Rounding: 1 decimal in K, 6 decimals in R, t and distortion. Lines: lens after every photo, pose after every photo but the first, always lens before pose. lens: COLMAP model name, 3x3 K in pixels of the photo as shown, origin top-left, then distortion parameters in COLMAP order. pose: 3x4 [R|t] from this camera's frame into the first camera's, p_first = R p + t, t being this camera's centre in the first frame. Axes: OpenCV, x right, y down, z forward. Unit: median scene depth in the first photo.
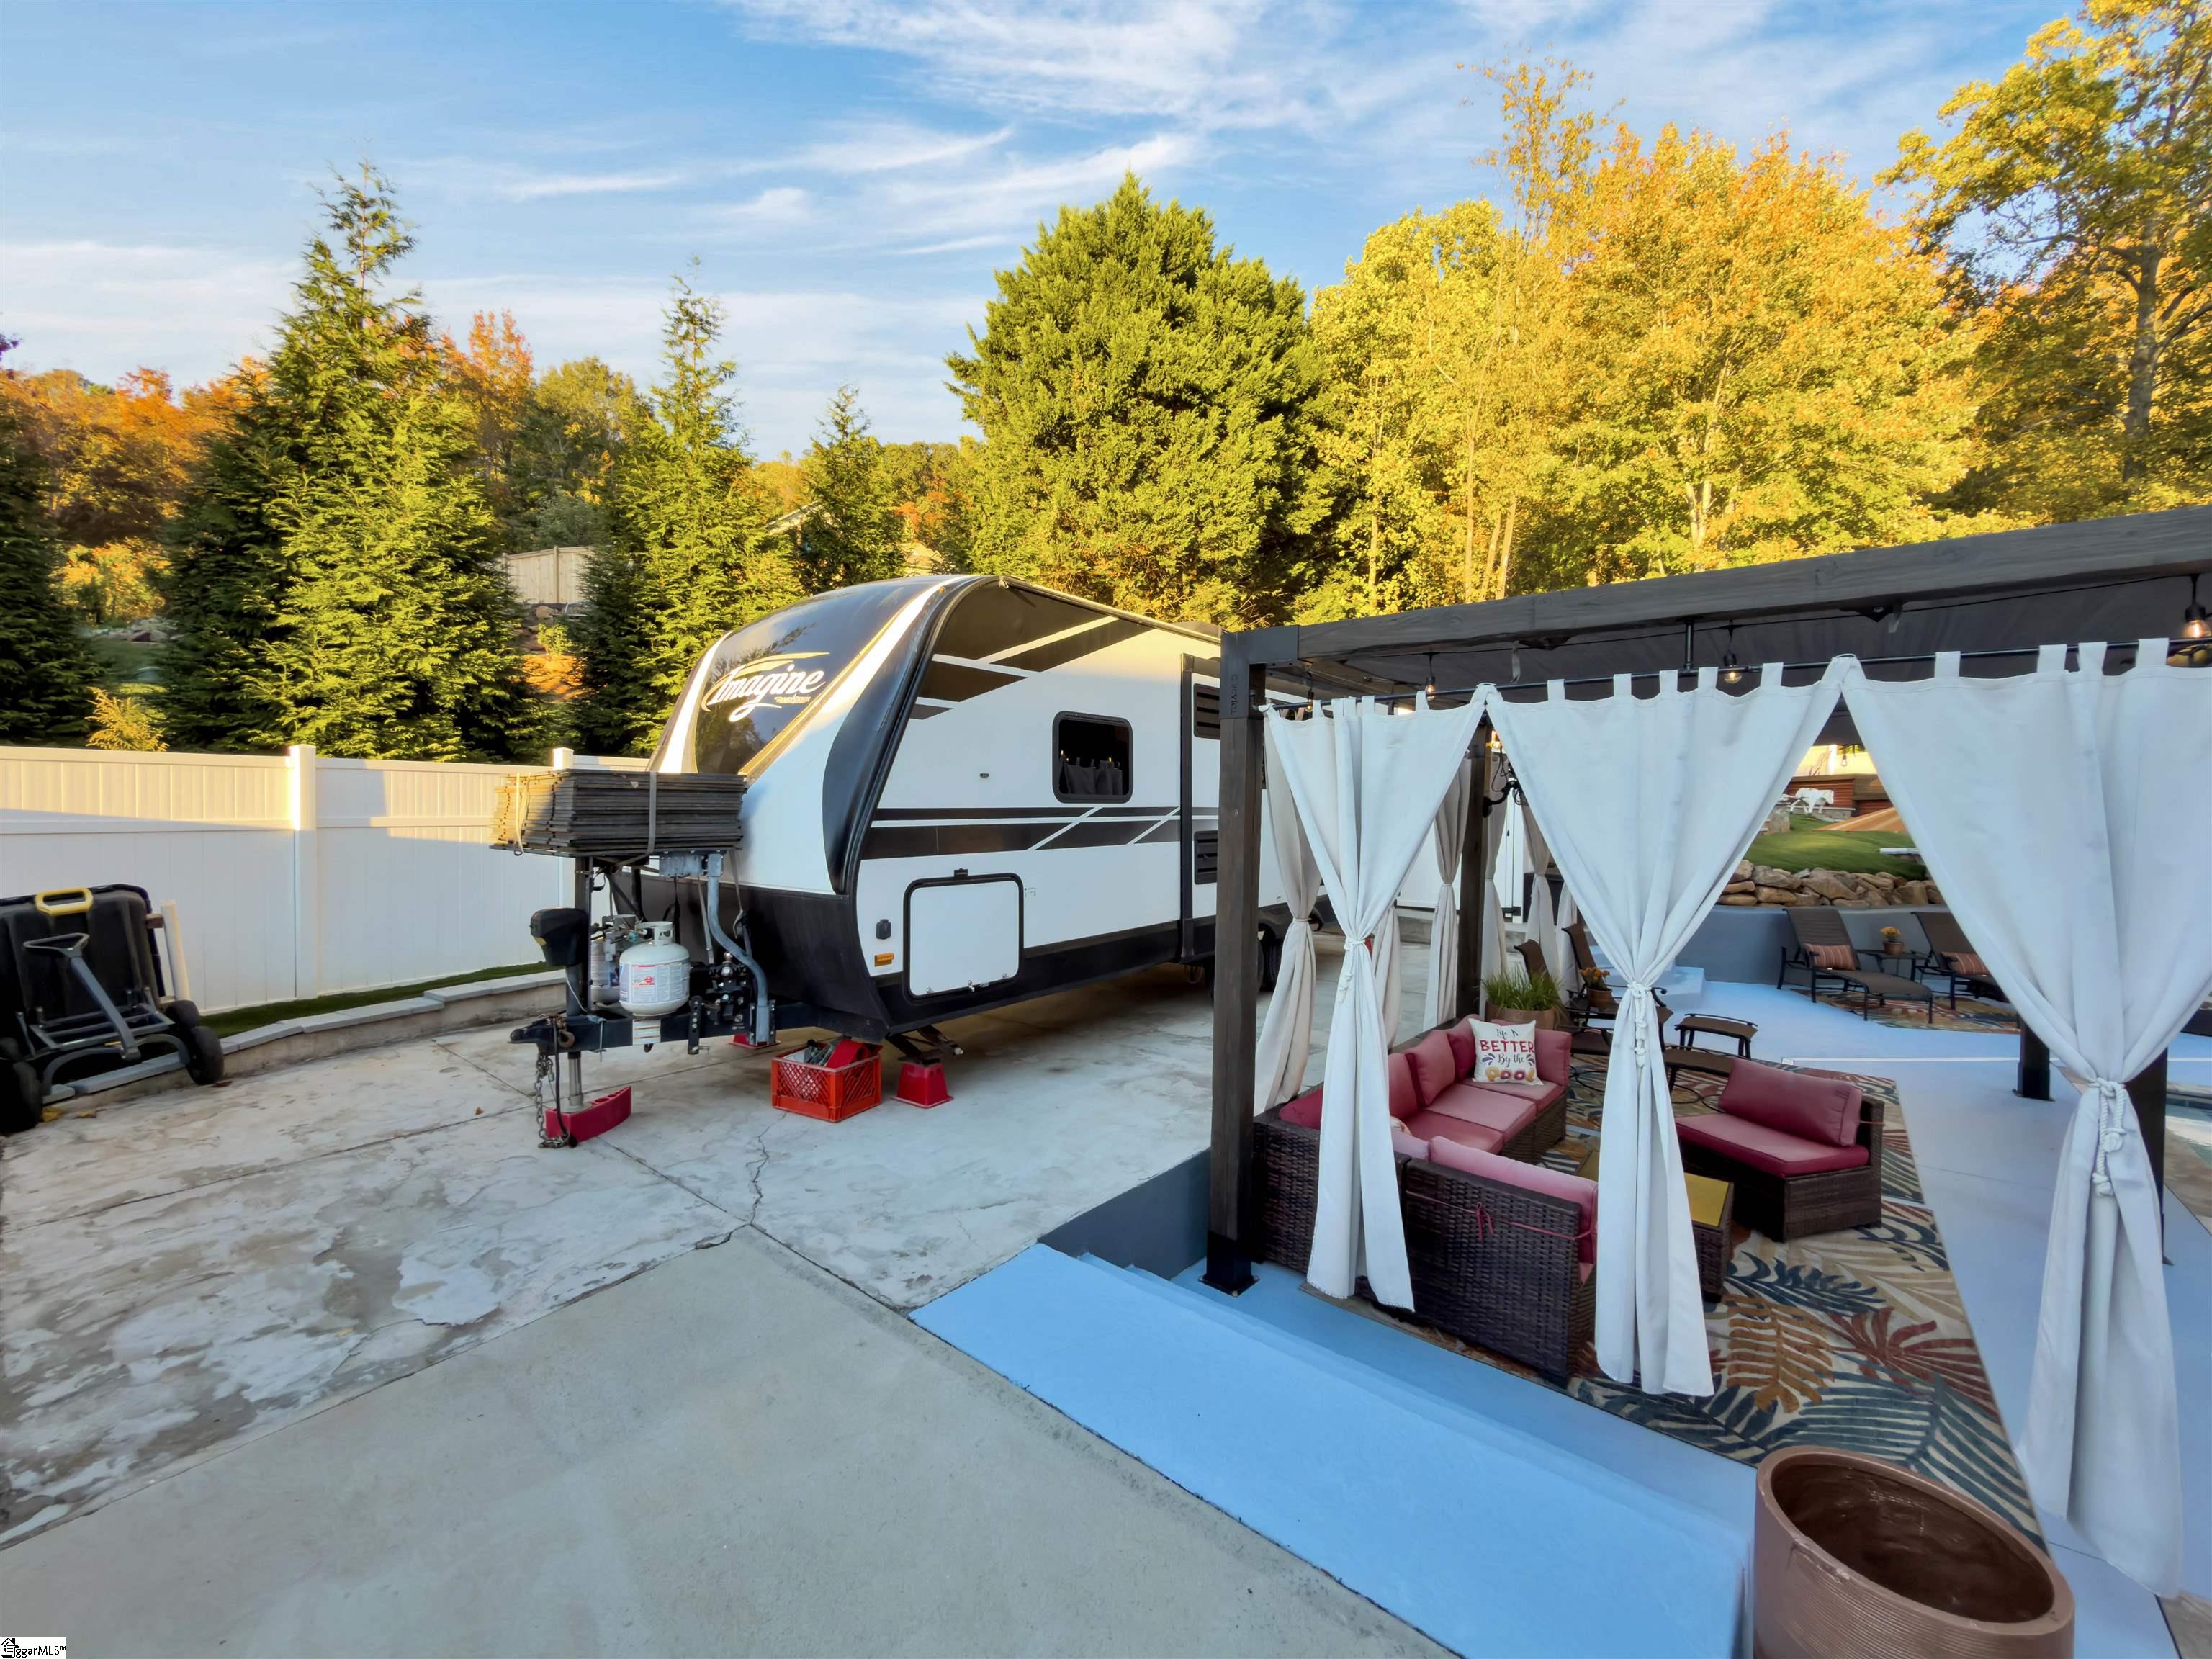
lens RADIAL K [[885.1, 0, 1106.0], [0, 885.1, 829.5], [0, 0, 1]] dist [0.000402, 0.000047]
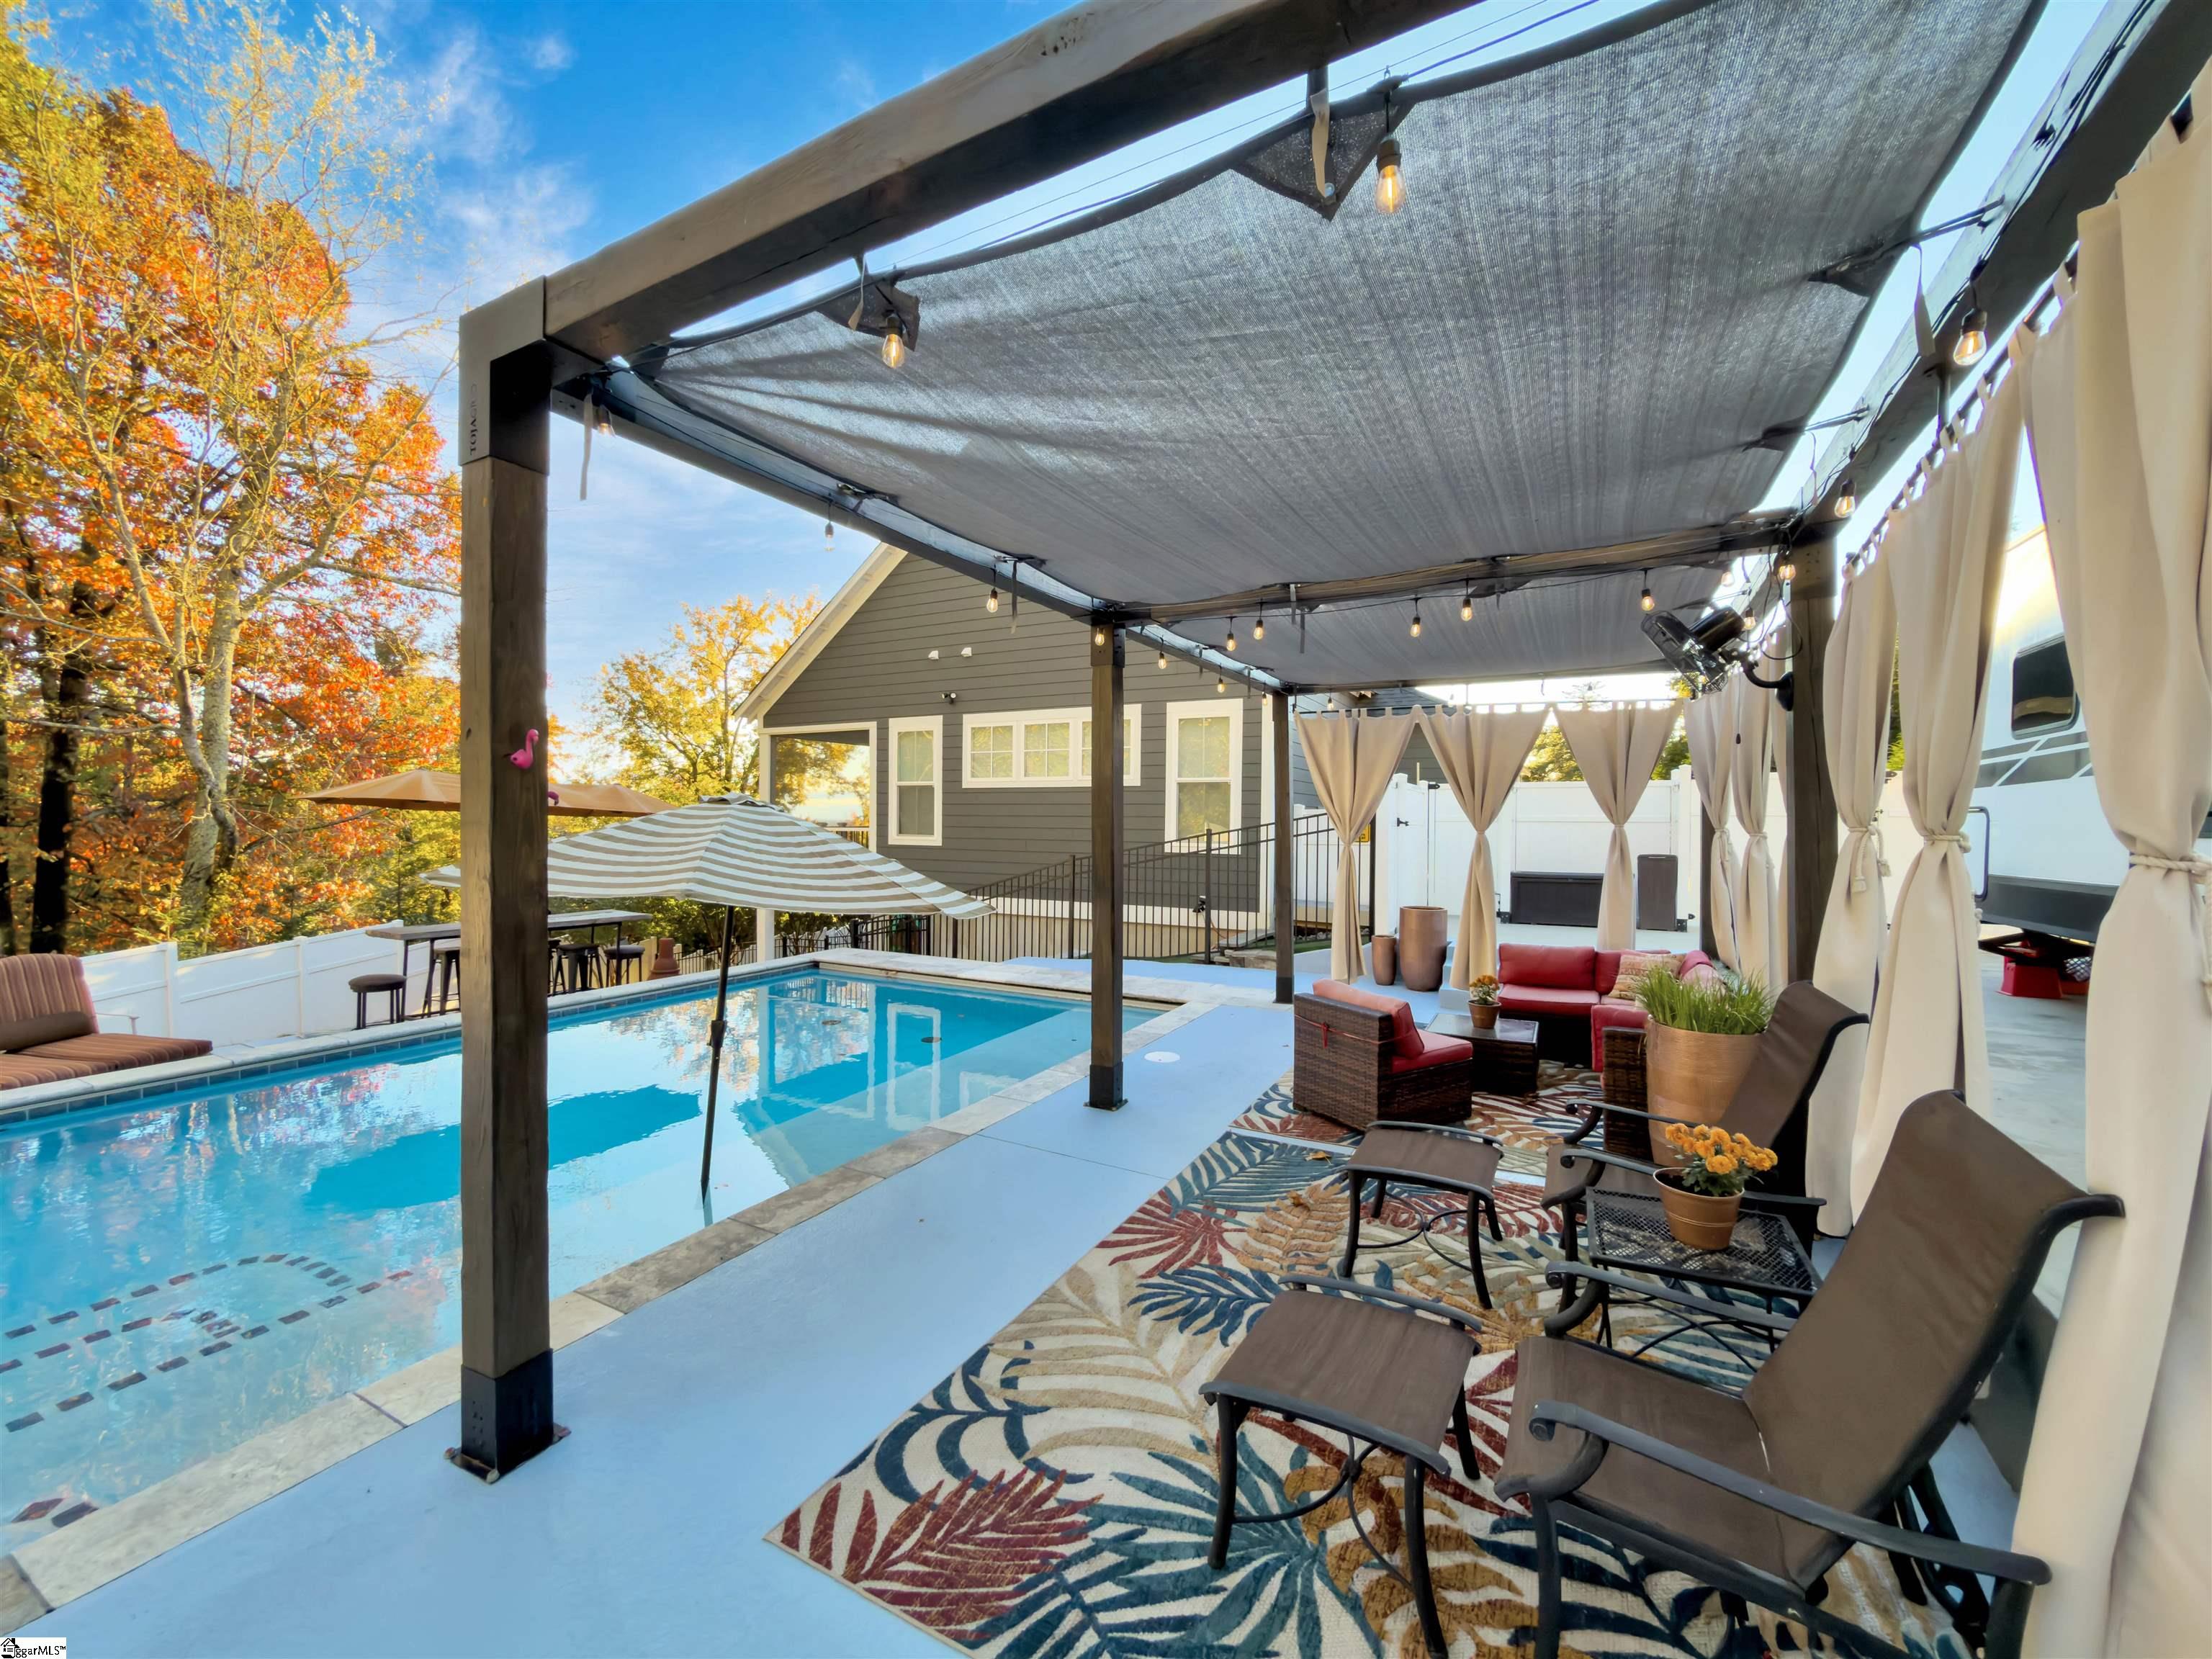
lens RADIAL K [[885.1, 0, 1106.0], [0, 885.1, 829.5], [0, 0, 1]] dist [0.000402, 0.000047]
pose [[-0.988292, -0.036139, -0.148231, 1.031623], [-0.047383, 0.996203, 0.073035, 0.043585], [0.145029, 0.079204, -0.986252, 1.756915]]
